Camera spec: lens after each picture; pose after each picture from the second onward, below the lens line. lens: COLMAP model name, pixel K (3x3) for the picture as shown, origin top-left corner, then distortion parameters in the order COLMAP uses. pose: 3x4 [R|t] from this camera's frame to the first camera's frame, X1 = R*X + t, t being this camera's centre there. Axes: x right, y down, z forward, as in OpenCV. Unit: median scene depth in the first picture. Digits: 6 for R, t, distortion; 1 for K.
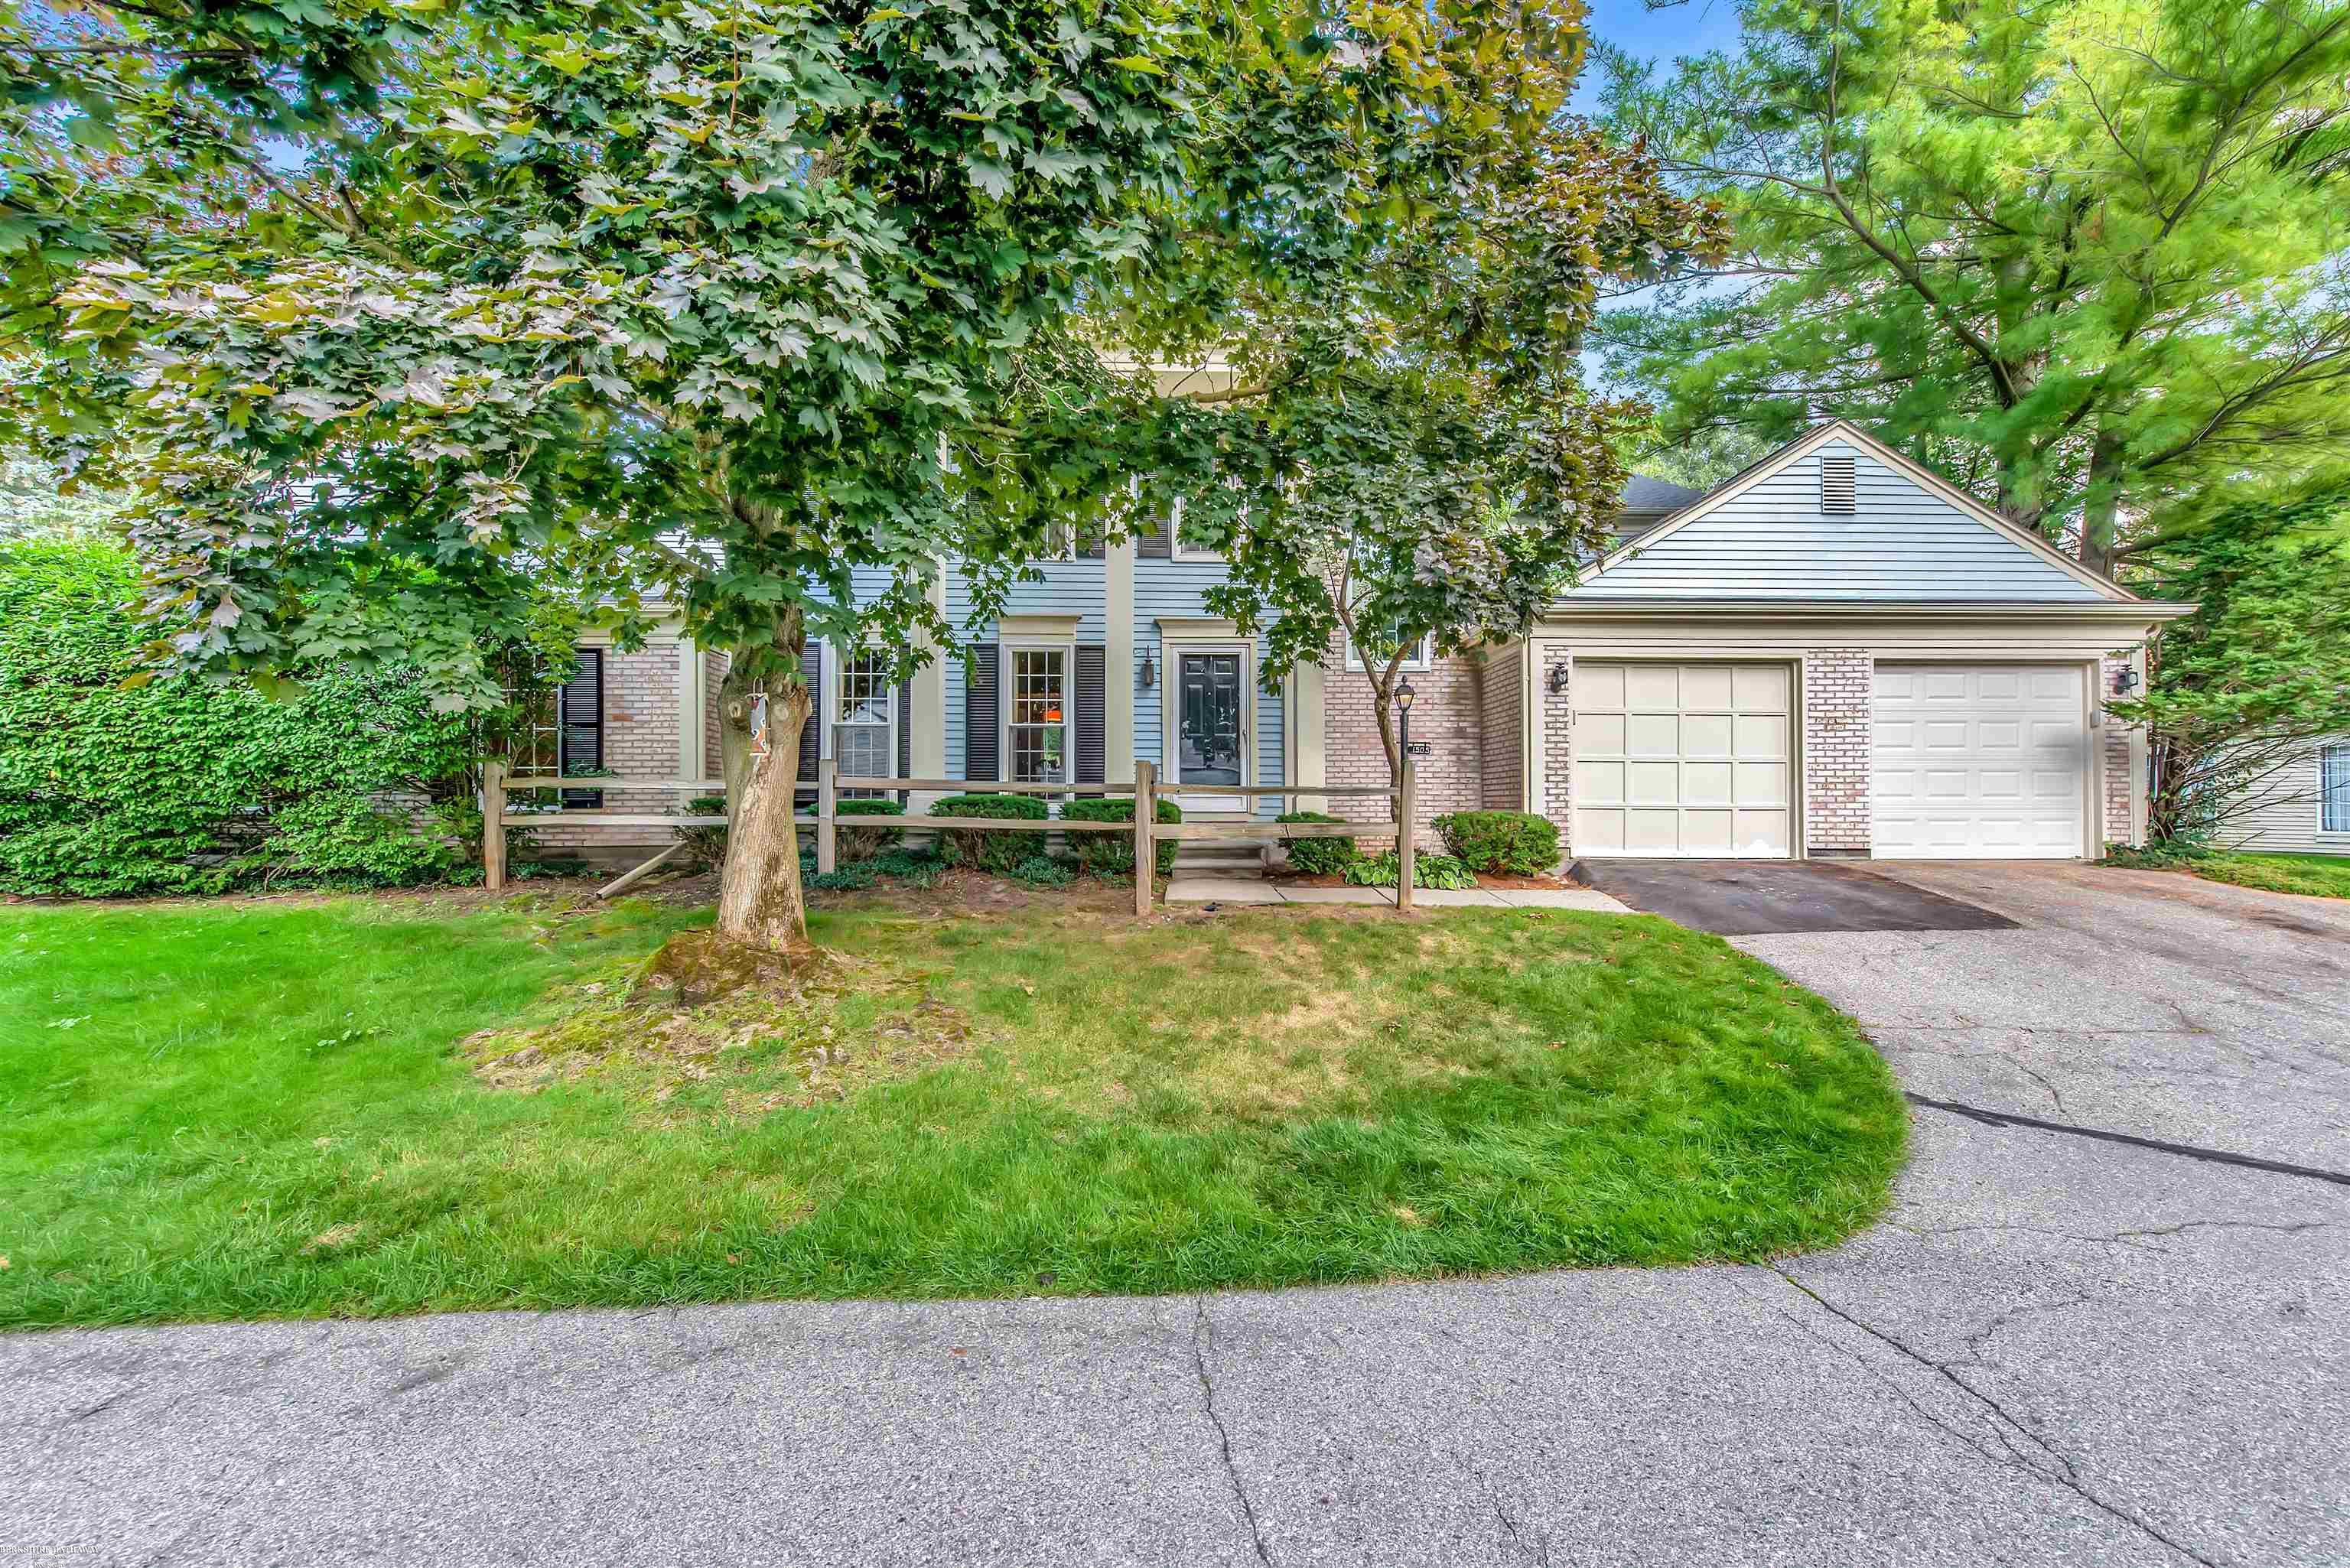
lens RADIAL K [[941.8, 0, 1175.0], [0, 941.8, 784.0], [0, 0, 1]] dist [0.012162, -0.000202]
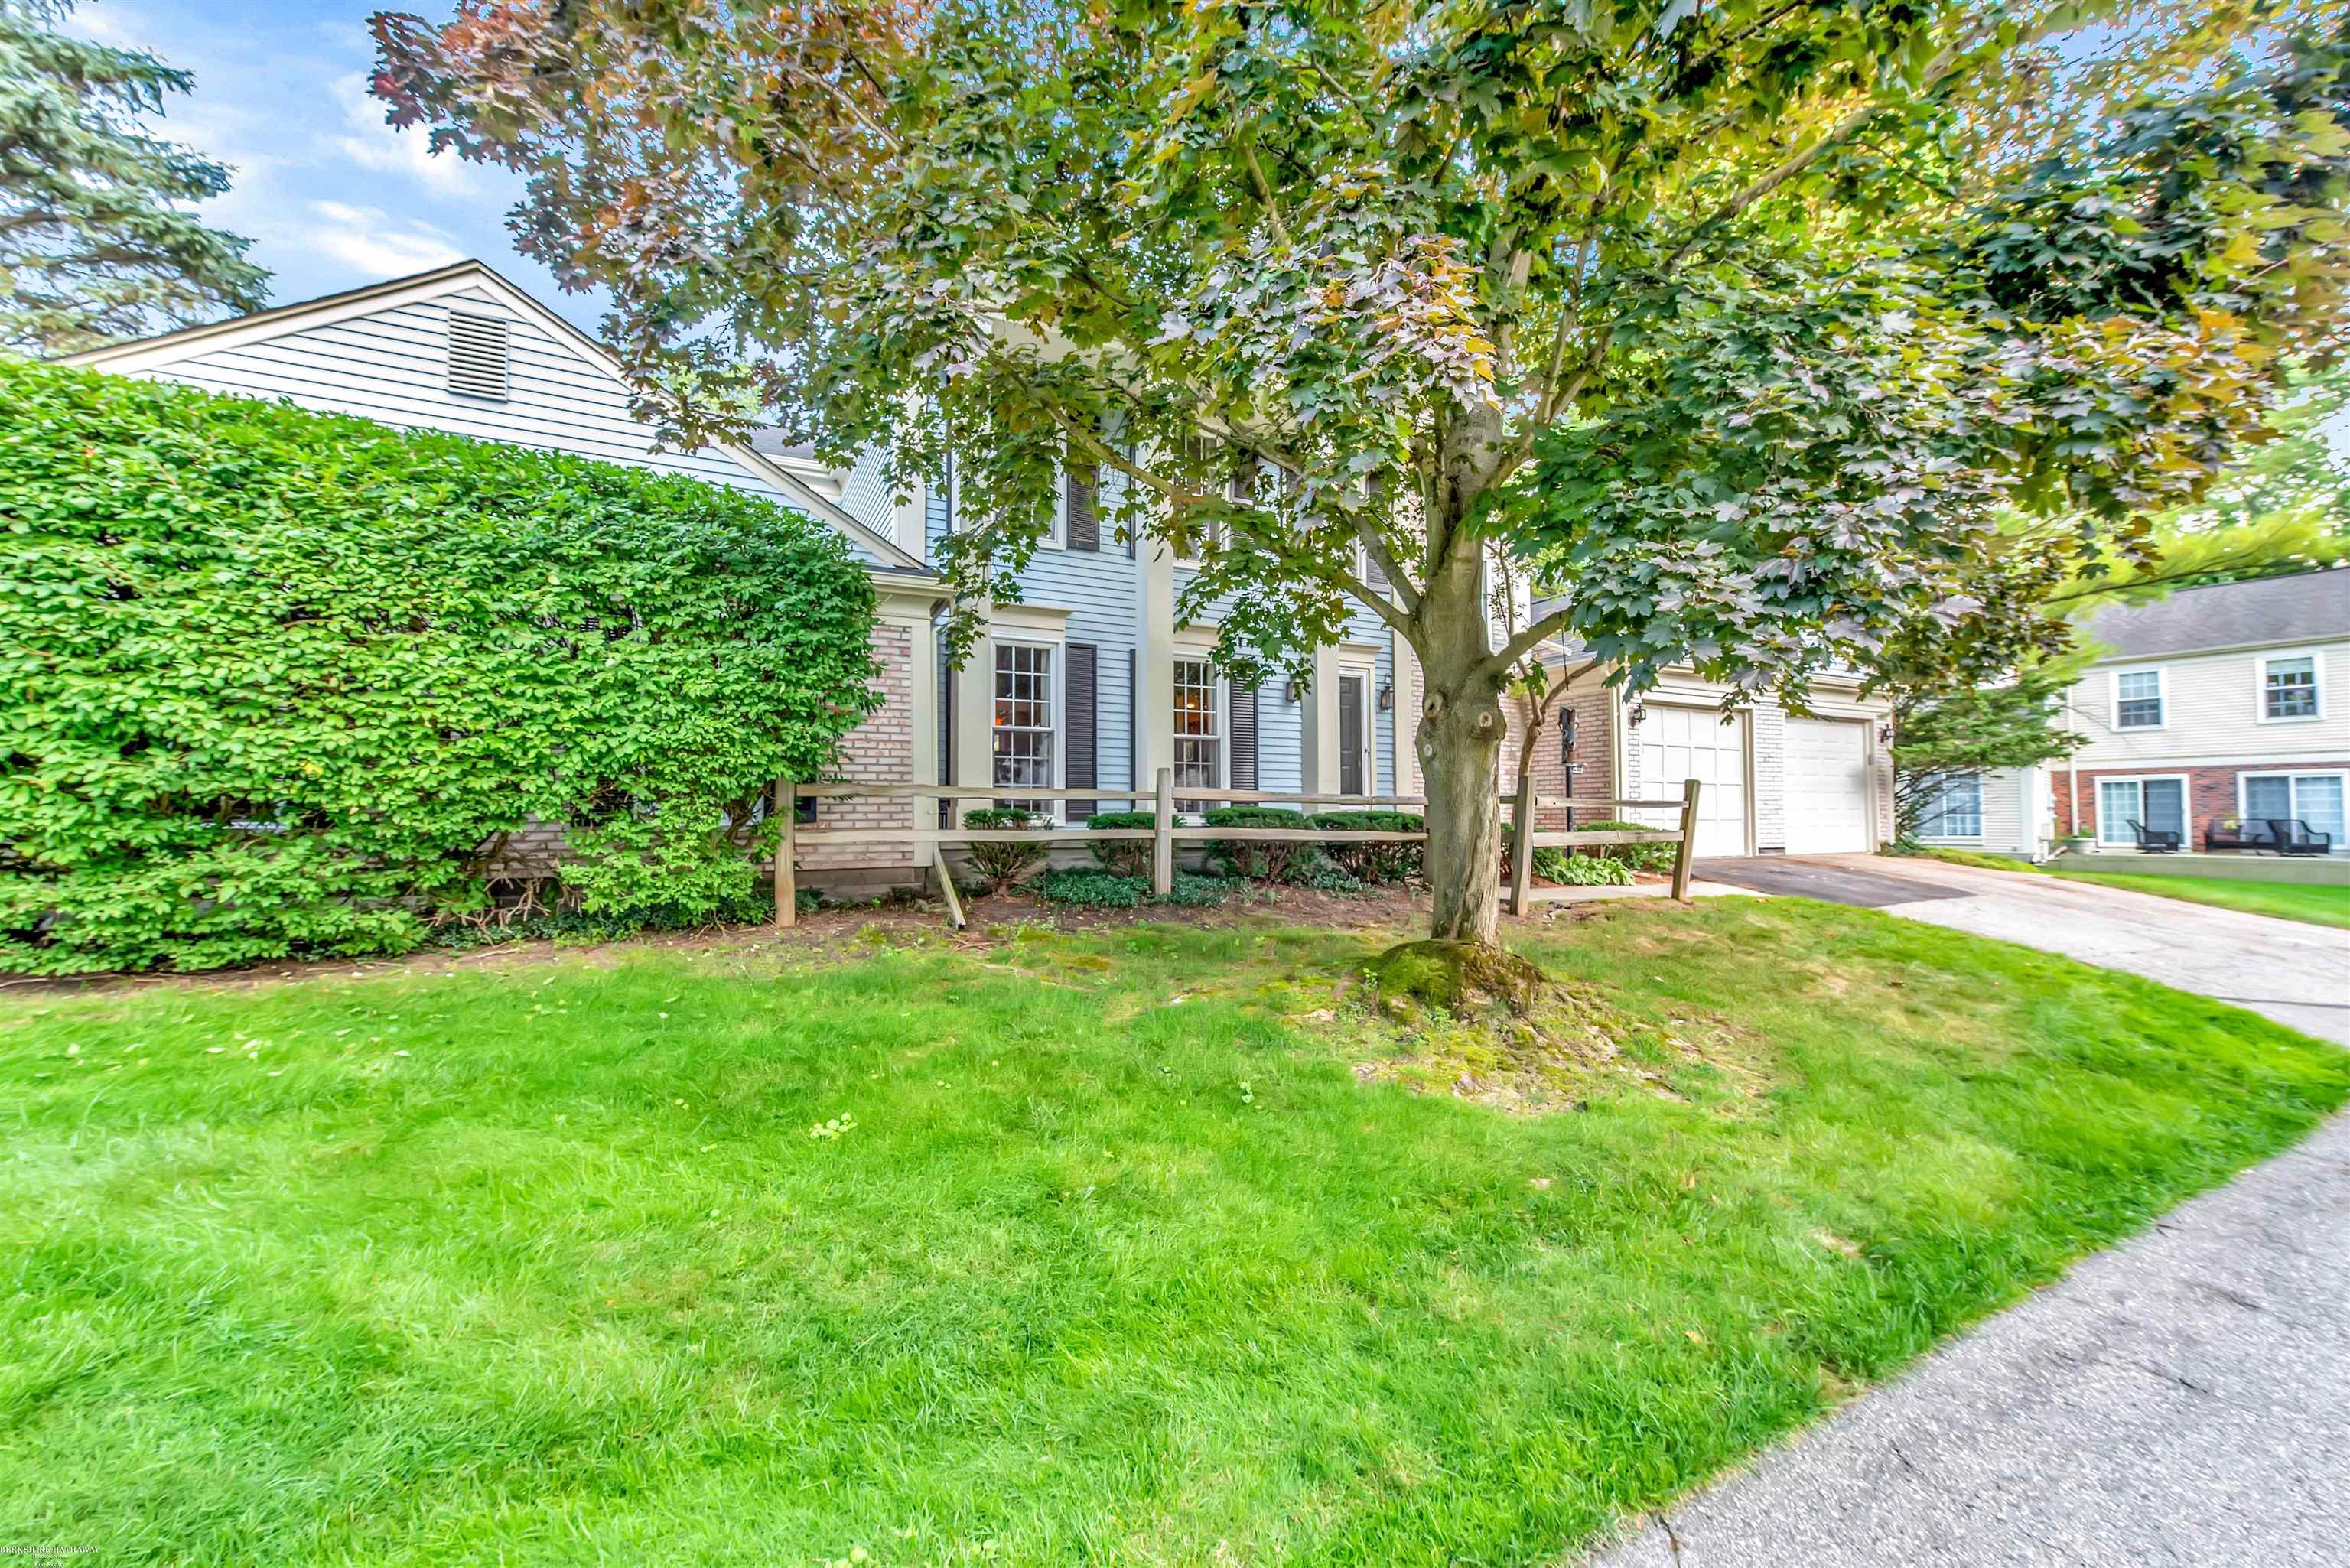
lens RADIAL K [[960.5, 0, 1169.3], [0, 960.5, 803.6], [0, 0, 1]] dist [-0.009722, 0.000036]
pose [[0.888077, 0.005069, 0.459666, -0.746204], [-0.012426, 0.999839, 0.012982, -0.002269], [-0.459526, -0.017241, 0.887997, 0.163057]]
